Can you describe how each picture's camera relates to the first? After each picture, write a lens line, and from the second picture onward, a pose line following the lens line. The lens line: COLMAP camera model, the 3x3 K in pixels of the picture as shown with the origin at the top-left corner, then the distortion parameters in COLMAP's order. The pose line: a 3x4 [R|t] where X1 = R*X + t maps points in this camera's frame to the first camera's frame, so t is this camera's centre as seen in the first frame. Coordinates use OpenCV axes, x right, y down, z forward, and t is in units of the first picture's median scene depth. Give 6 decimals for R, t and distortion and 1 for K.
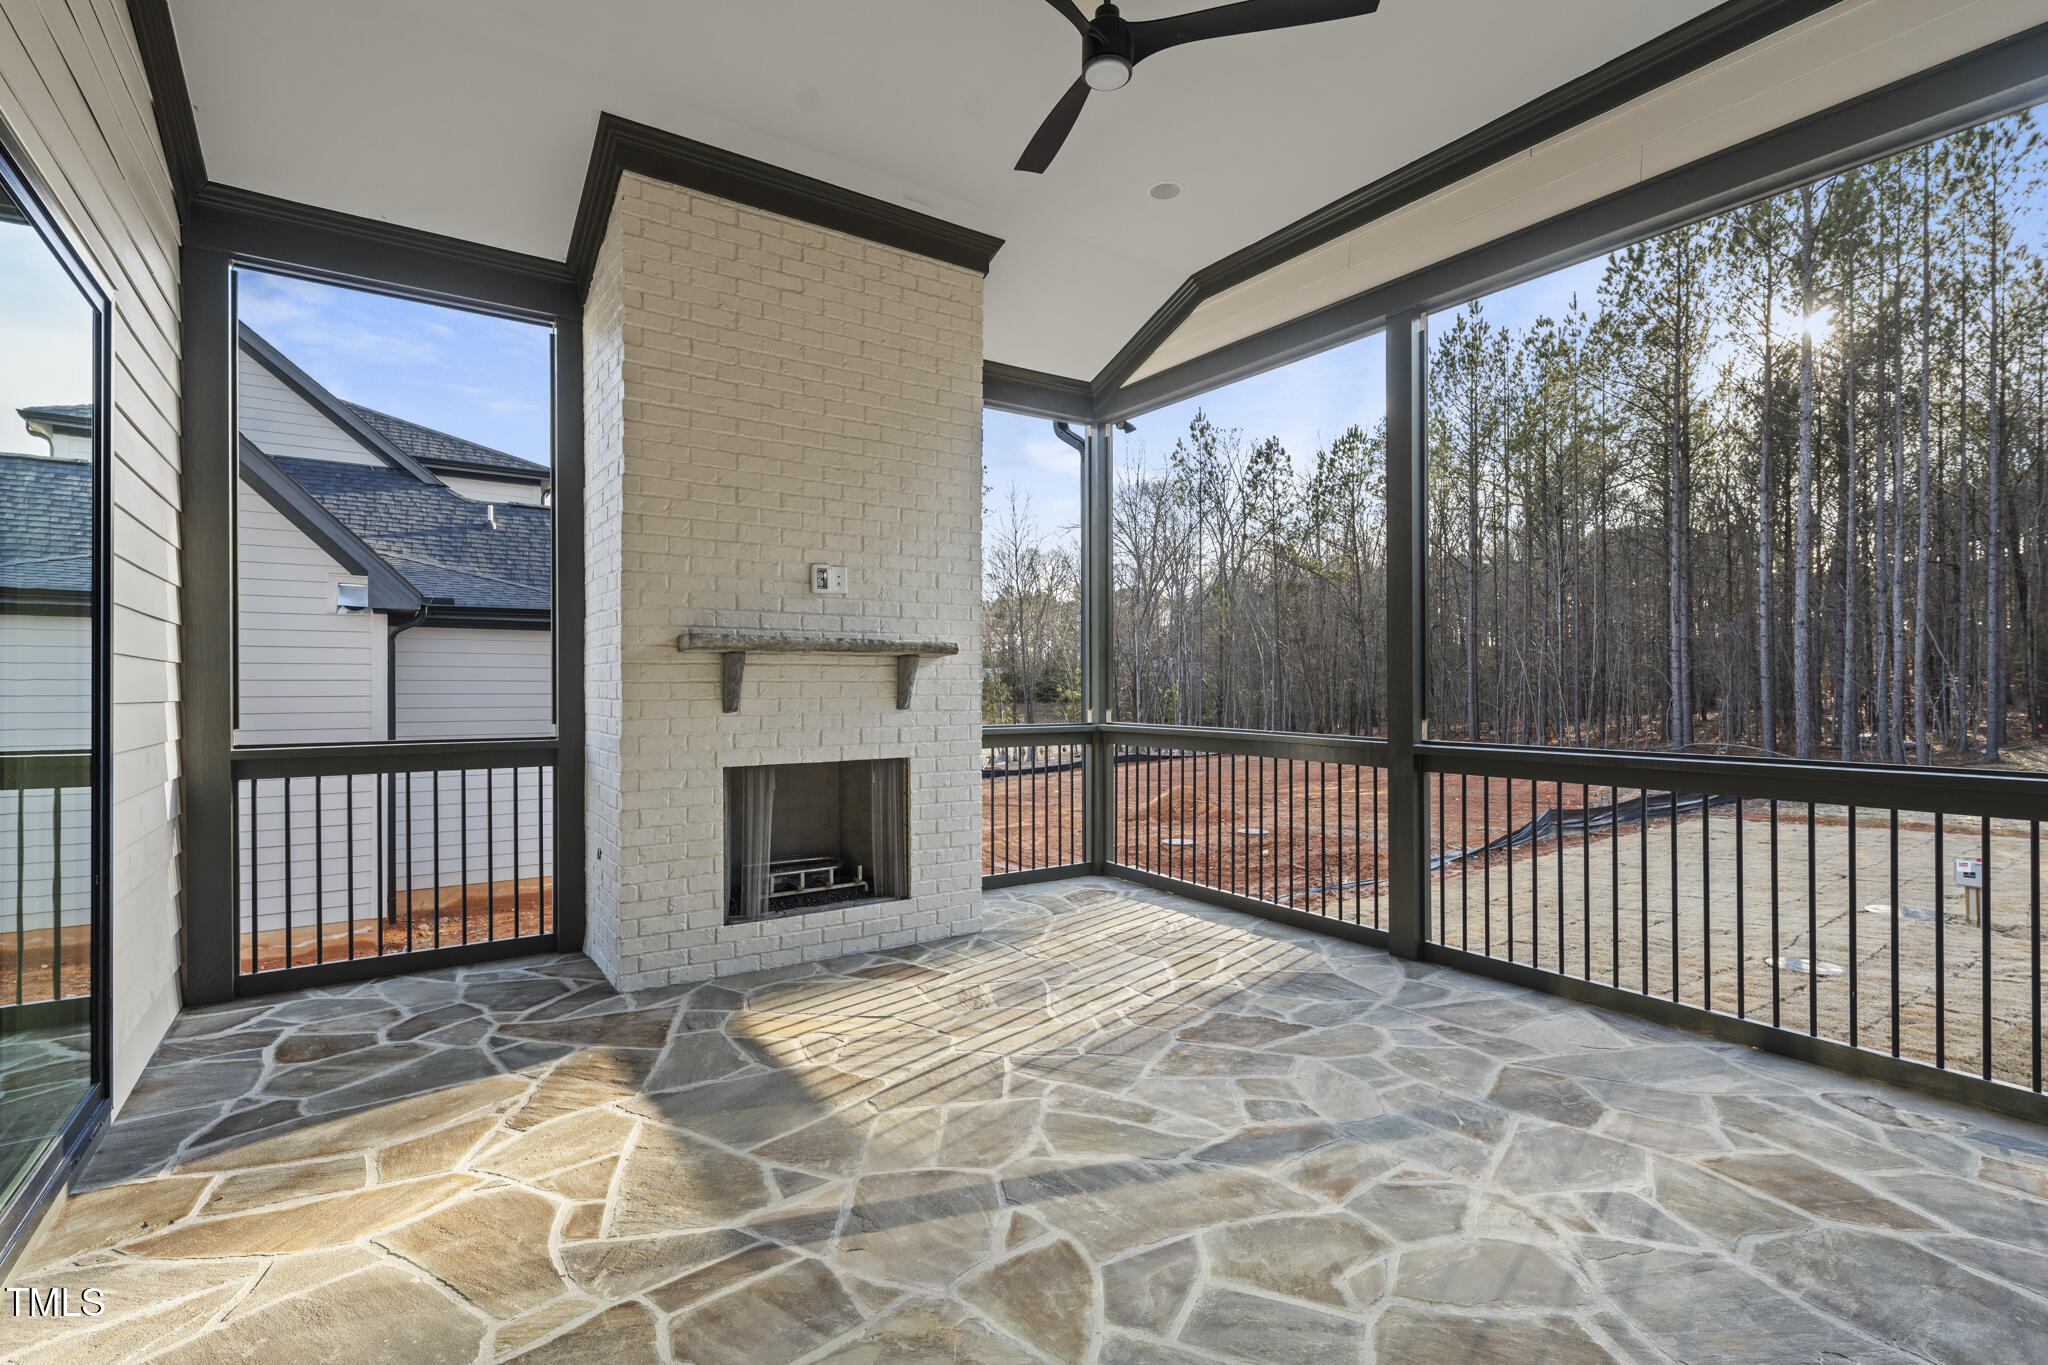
lens RADIAL K [[948.6, 0, 1024.0], [0, 948.6, 682.5], [0, 0, 1]] dist [0.001553, -0.000257]
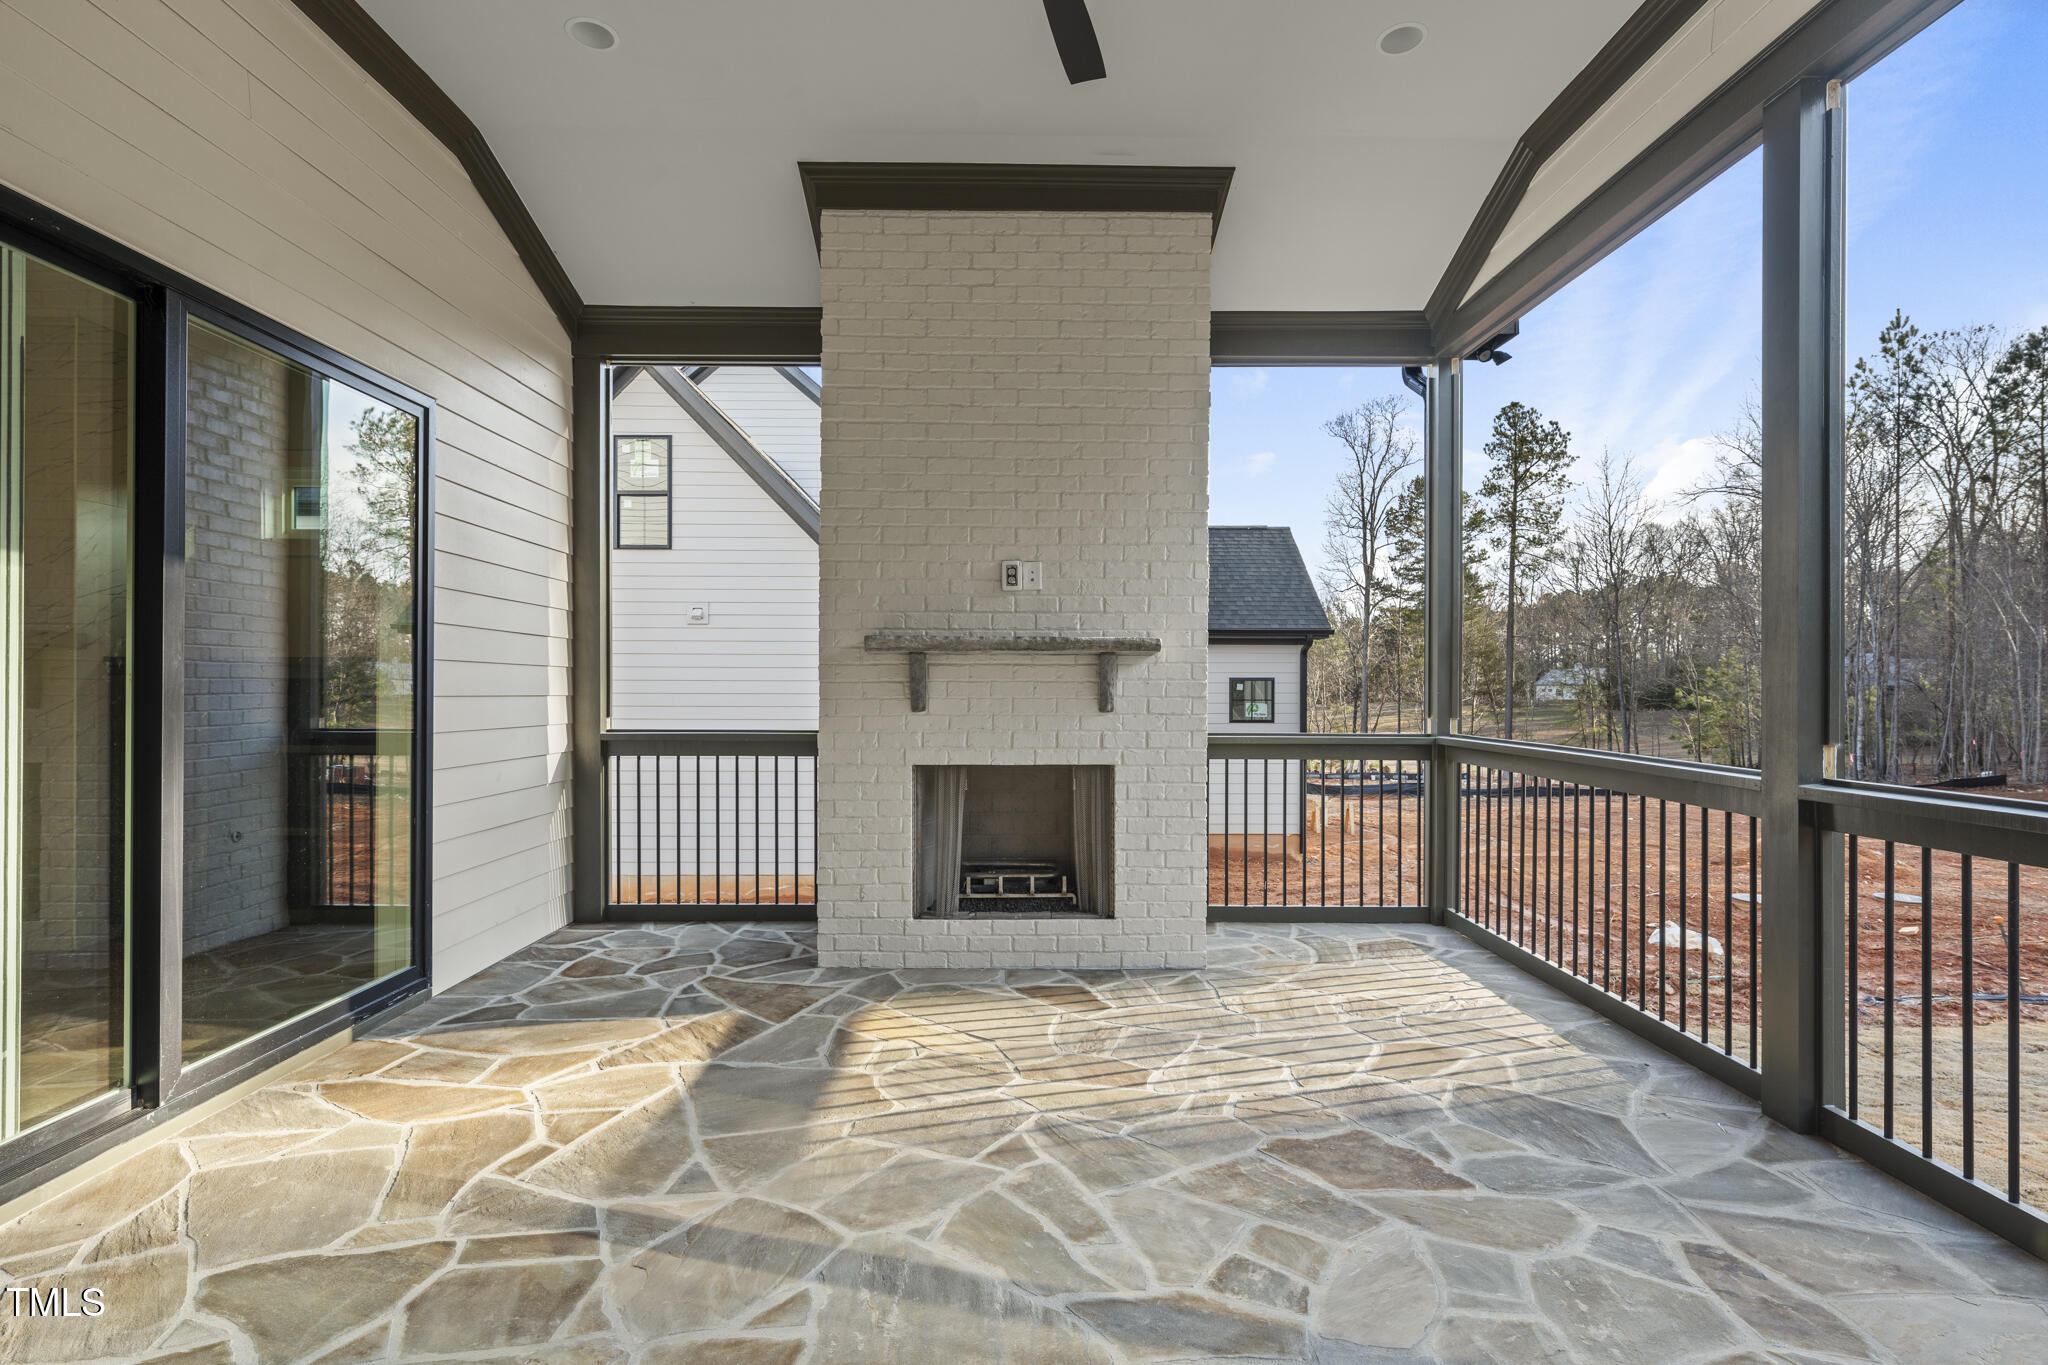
lens RADIAL K [[943.6, 0, 1021.8], [0, 943.6, 688.2], [0, 0, 1]] dist [0.002615, -0.000402]
pose [[0.830724, 0.004506, -0.556667, 0.353253], [-0.002474, 0.999987, 0.004403, 0.001517], [0.556679, -0.002280, 0.830724, 0.218138]]
